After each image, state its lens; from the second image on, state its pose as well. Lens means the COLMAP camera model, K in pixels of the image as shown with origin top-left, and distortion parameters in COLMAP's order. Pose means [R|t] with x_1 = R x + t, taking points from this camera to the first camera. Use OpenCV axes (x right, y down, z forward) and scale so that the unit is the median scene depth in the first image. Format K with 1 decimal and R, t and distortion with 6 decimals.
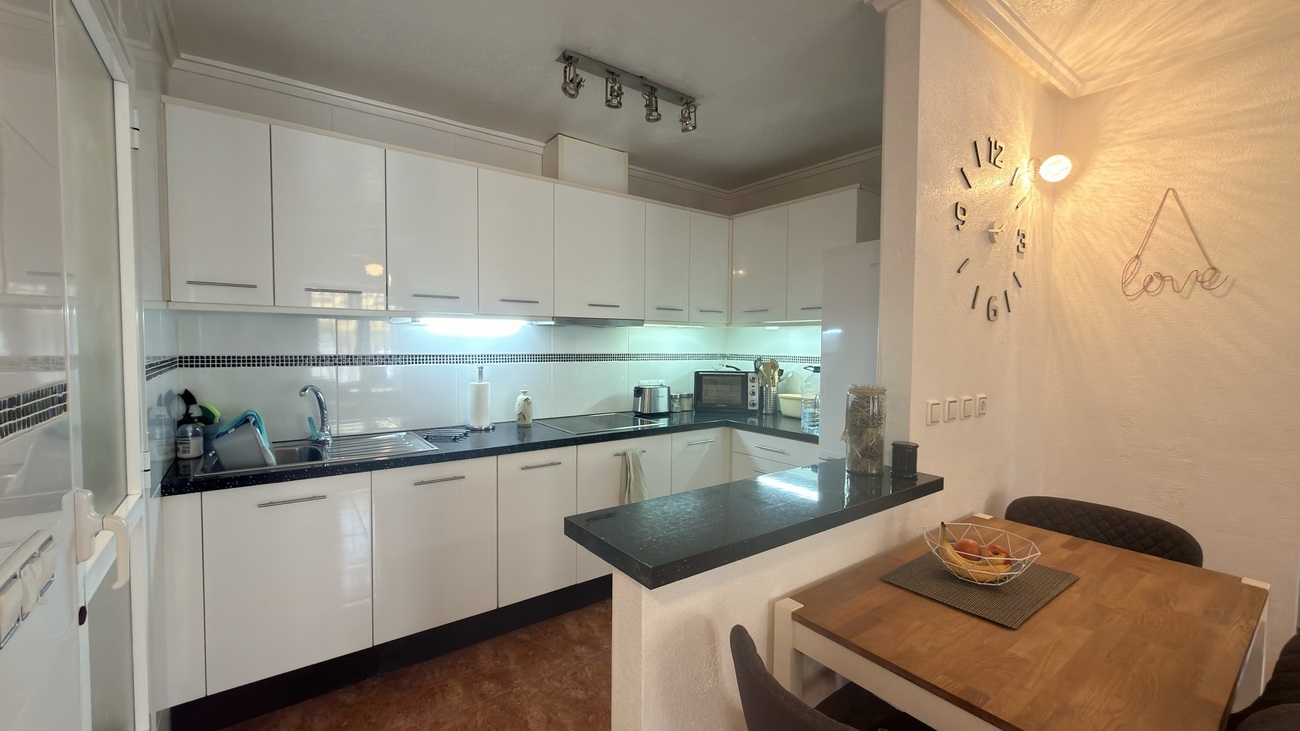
lens RADIAL K [[521.3, 0, 649.6], [0, 521.3, 363.5], [0, 0, 1]] dist [0.001358, 0.001012]
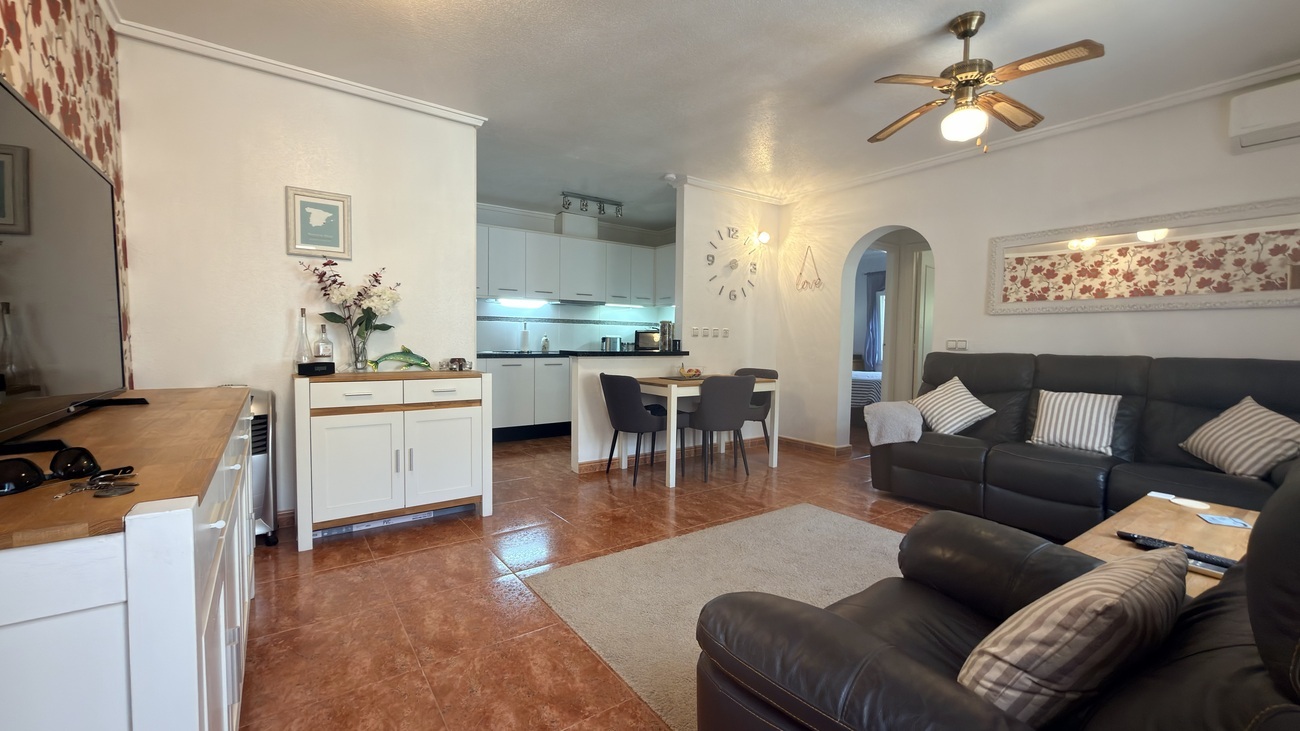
lens RADIAL K [[521.3, 0, 646.0], [0, 521.3, 370.0], [0, 0, 1]] dist [0.001358, 0.001012]
pose [[0.999469, 0.010357, -0.030897, 0.227464], [-0.009858, 0.999820, 0.016232, 0.155243], [0.031059, -0.015919, 0.999391, -1.075973]]
